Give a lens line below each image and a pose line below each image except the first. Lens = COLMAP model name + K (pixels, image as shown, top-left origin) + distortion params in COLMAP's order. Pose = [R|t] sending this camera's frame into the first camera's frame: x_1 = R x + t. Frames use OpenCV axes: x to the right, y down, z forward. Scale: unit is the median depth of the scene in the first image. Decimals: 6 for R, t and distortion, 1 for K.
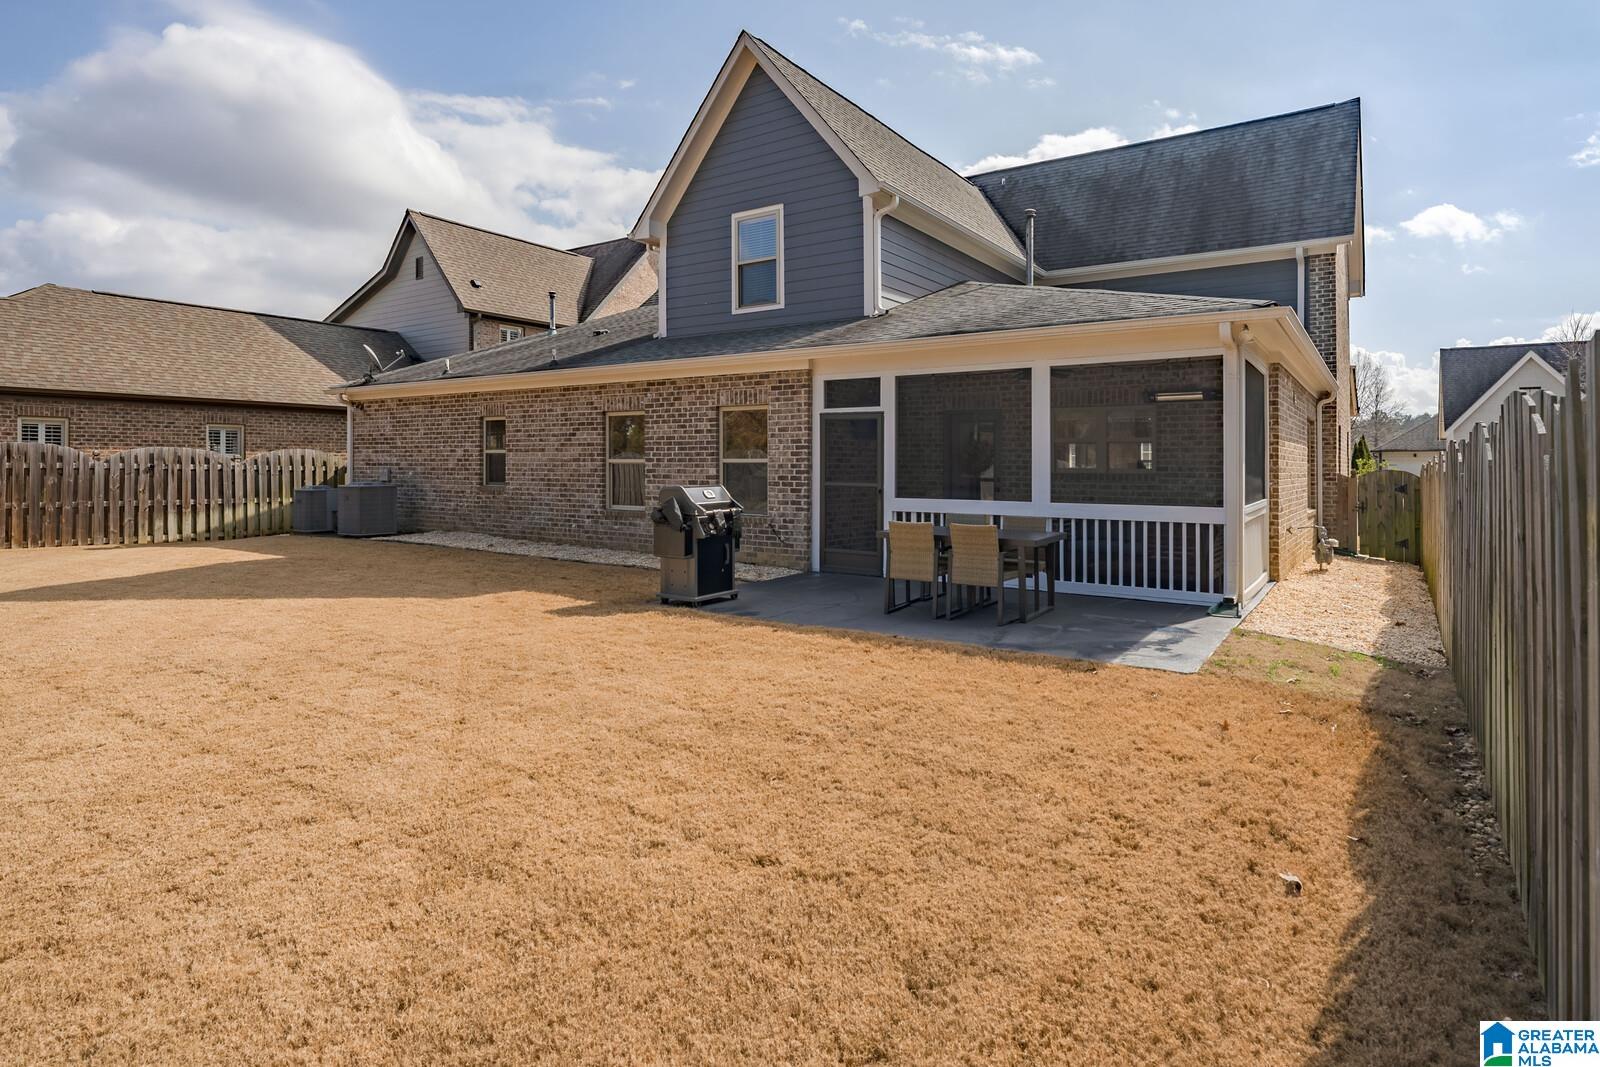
lens RADIAL K [[866.0, 0, 805.0], [0, 866.0, 461.8], [0, 0, 1]] dist [-0.001541, -0.000871]
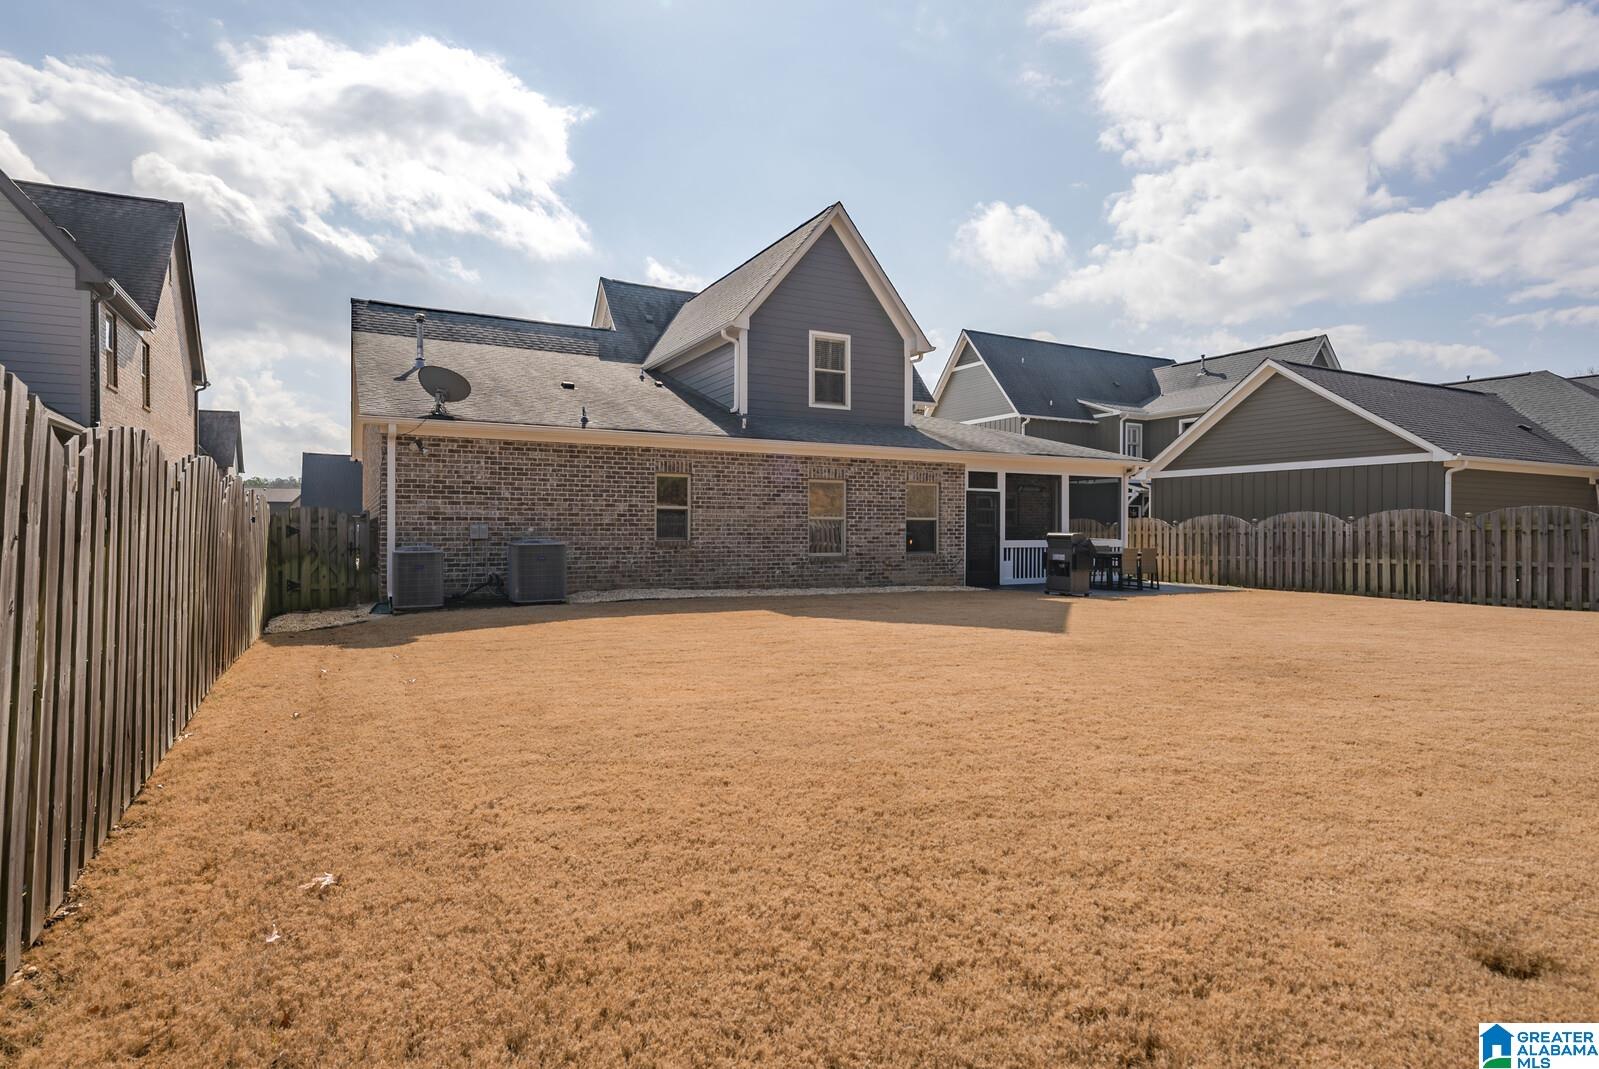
lens RADIAL K [[846.8, 0, 806.0], [0, 846.8, 533.5], [0, 0, 1]] dist [0.002146, -0.000870]
pose [[0.457940, -0.007473, 0.888952, -1.228771], [-0.004489, 0.999932, 0.010719, 0.007793], [-0.888972, -0.008899, 0.457875, 0.416007]]
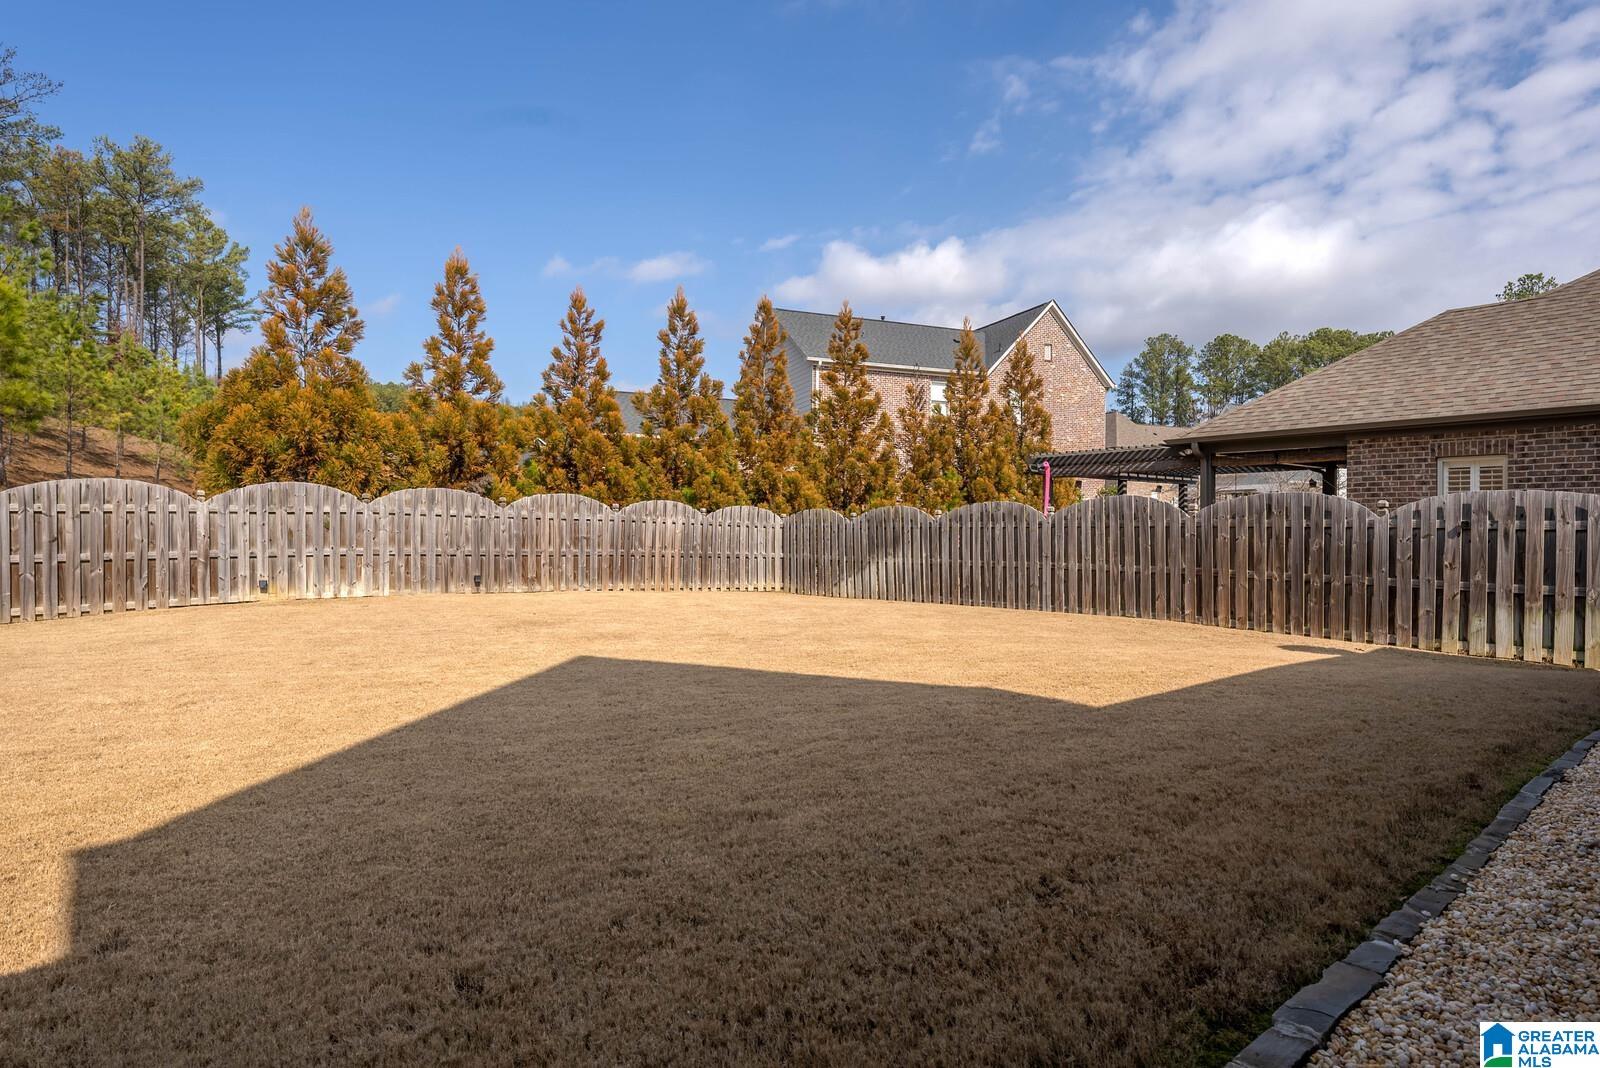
lens RADIAL K [[847.4, 0, 806.5], [0, 847.4, 533.0], [0, 0, 1]] dist [0.002146, -0.000870]
pose [[-0.279696, -0.001403, -0.960088, -0.083045], [-0.003656, 0.999993, -0.000396, 0.014721], [0.960082, 0.003399, -0.279699, 0.809433]]
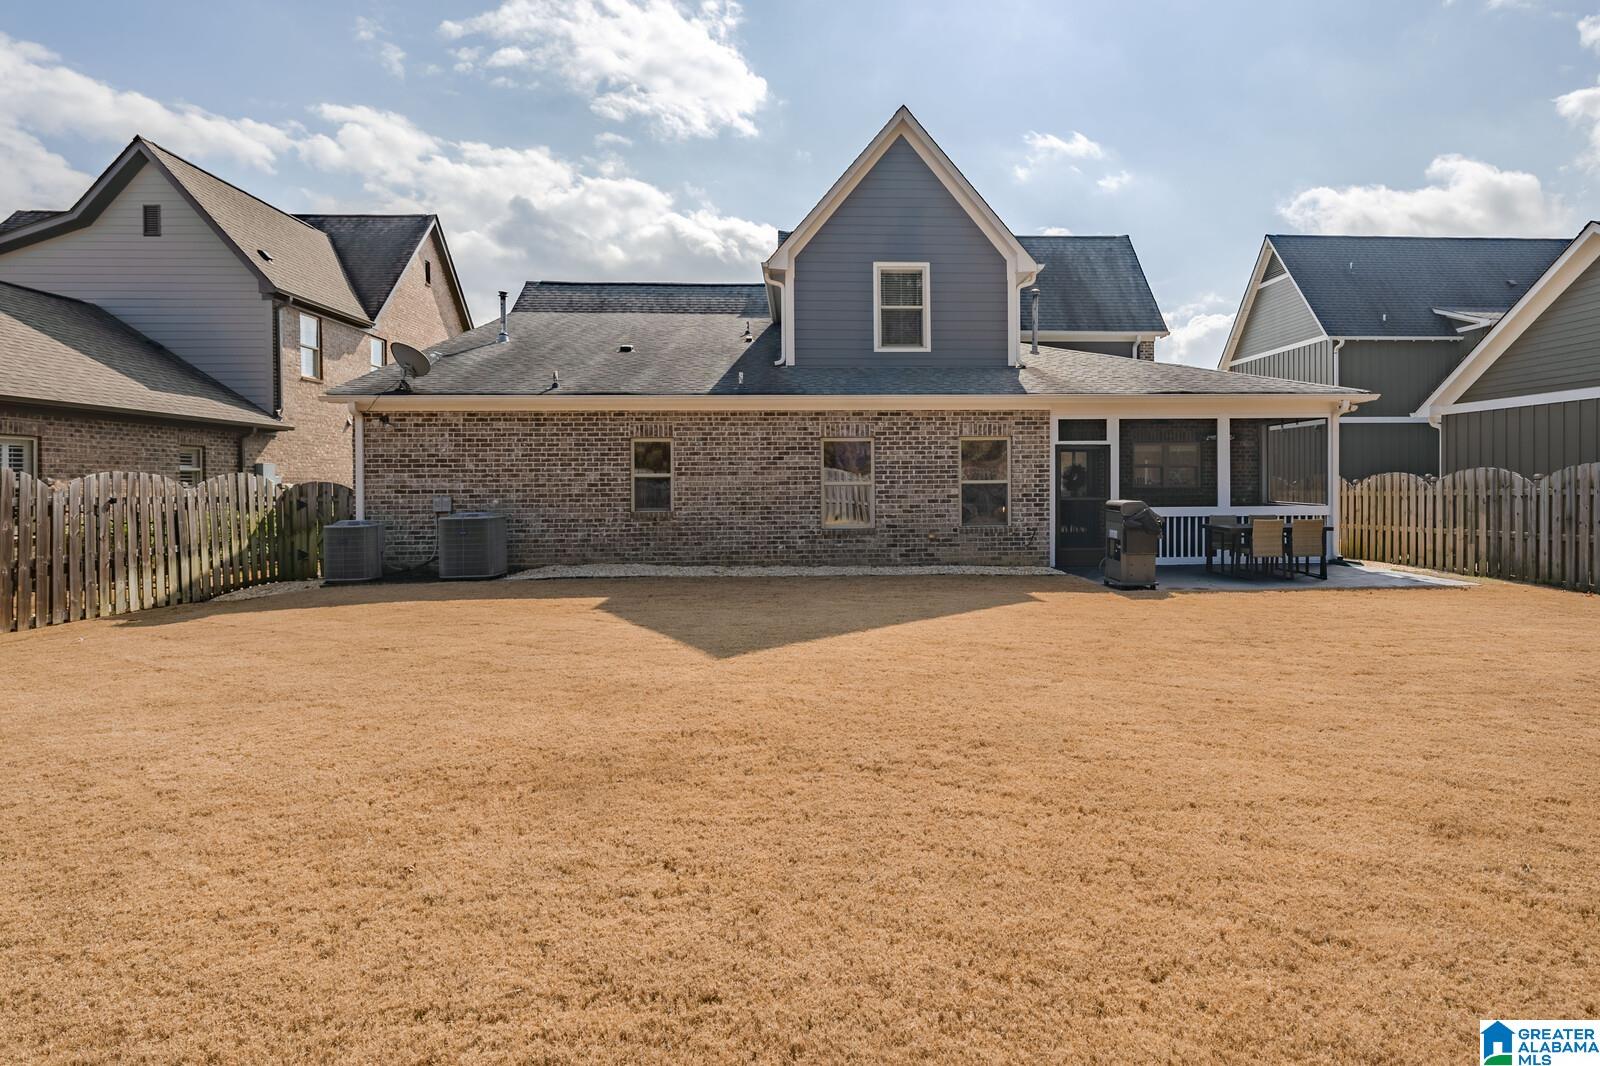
lens RADIAL K [[866.6, 0, 868.7], [0, 866.6, 488.6], [0, 0, 1]] dist [0.001300, -0.001049]
pose [[0.783994, -0.015374, 0.620578, -0.788870], [0.010085, 0.999877, 0.012030, -0.006694], [-0.620686, -0.003173, 0.784053, 0.124287]]
